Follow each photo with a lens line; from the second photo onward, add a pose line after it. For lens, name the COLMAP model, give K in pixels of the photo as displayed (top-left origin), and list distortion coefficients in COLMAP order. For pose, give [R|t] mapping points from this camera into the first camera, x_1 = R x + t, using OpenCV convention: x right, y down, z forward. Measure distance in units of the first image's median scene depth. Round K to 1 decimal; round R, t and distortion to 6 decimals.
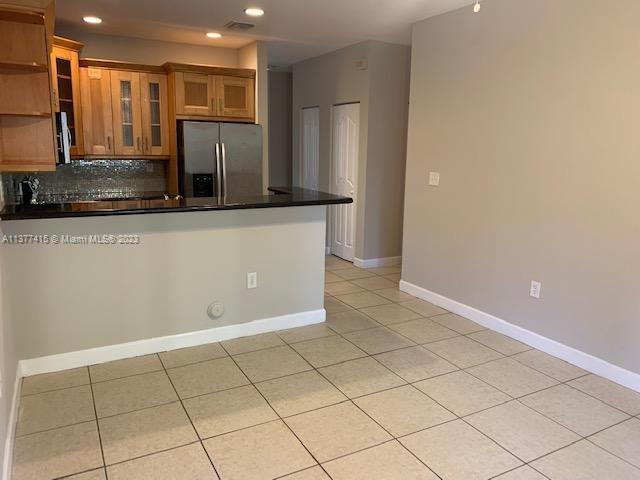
lens RADIAL K [[488.9, 0, 321.6], [0, 488.9, 235.5], [0, 0, 1]] dist [0.046019, -0.061525]
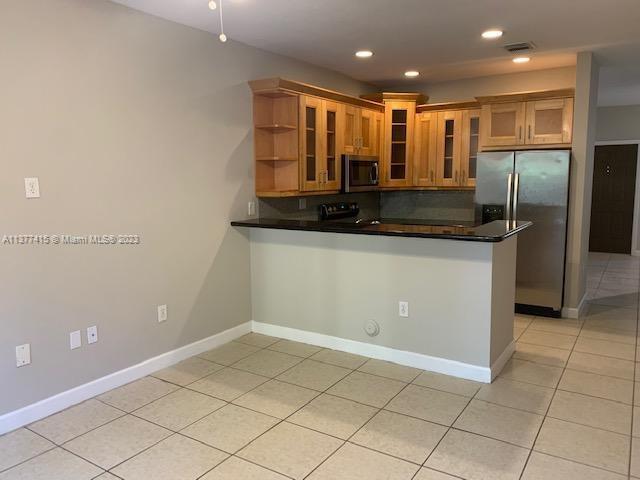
lens RADIAL K [[488.9, 0, 318.8], [0, 488.9, 233.7], [0, 0, 1]] dist [0.046019, -0.061525]
pose [[0.475283, 0.082490, -0.875957, 0.451294], [-0.143133, 0.989582, 0.015528, -0.036576], [0.868112, 0.117999, 0.482139, 0.245419]]
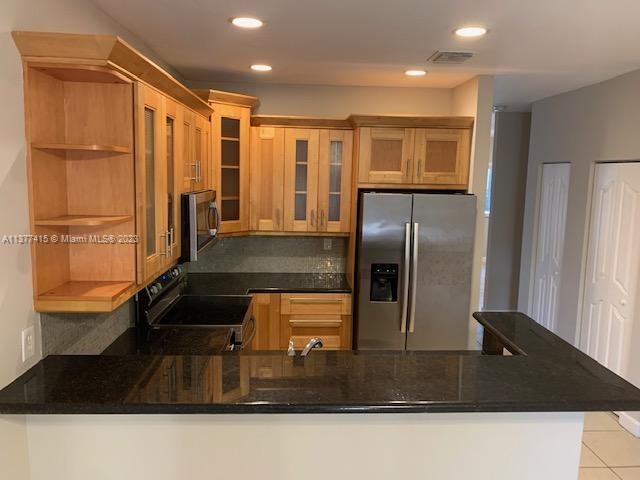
lens RADIAL K [[488.9, 0, 324.0], [0, 488.9, 238.0], [0, 0, 1]] dist [0.046019, -0.061525]
pose [[0.902877, 0.060936, -0.425559, -0.020832], [-0.085246, 0.995624, -0.038294, -0.130286], [0.421363, 0.070852, 0.904120, 0.313963]]
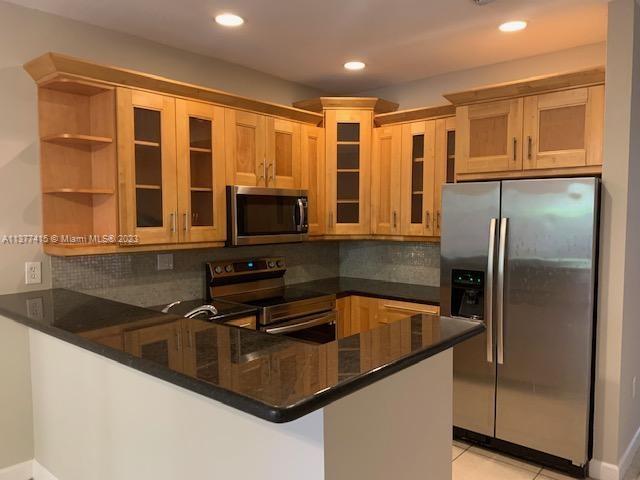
lens RADIAL K [[488.9, 0, 324.0], [0, 488.9, 243.9], [0, 0, 1]] dist [0.046019, -0.061525]
pose [[0.354055, 0.038903, -0.934415, 0.235761], [-0.160473, 0.986843, -0.019719, -0.119781], [0.921354, 0.156930, 0.355640, 0.643800]]
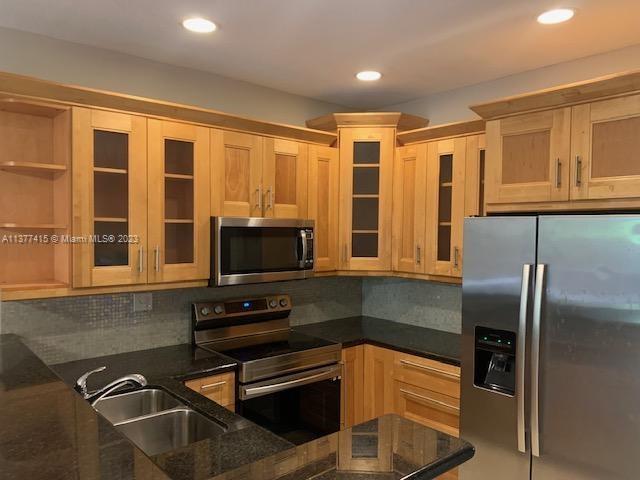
lens RADIAL K [[488.9, 0, 321.0], [0, 488.9, 243.5], [0, 0, 1]] dist [0.046019, -0.061525]
pose [[0.215413, 0.011175, -0.976459, 0.160595], [-0.180871, 0.983090, -0.028650, -0.162905], [0.959627, 0.182784, 0.213791, 0.747447]]
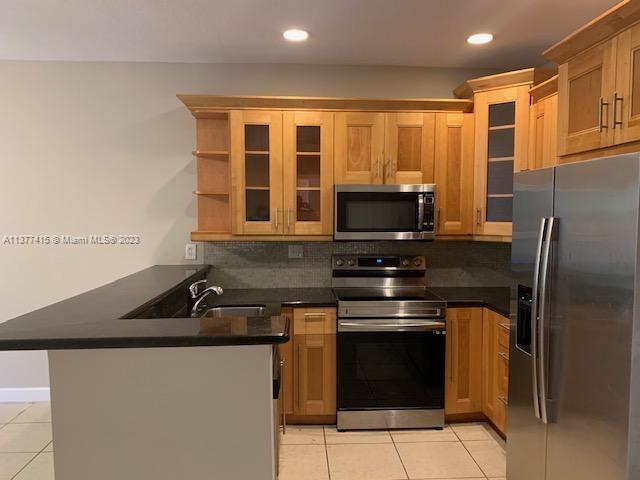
lens RADIAL K [[488.9, 0, 326.8], [0, 488.9, 237.5], [0, 0, 1]] dist [0.046019, -0.061525]
pose [[-0.418239, 0.028796, -0.907880, 0.218532], [-0.175087, 0.978198, 0.111685, -0.187810], [0.891303, 0.205669, -0.404079, 1.020928]]
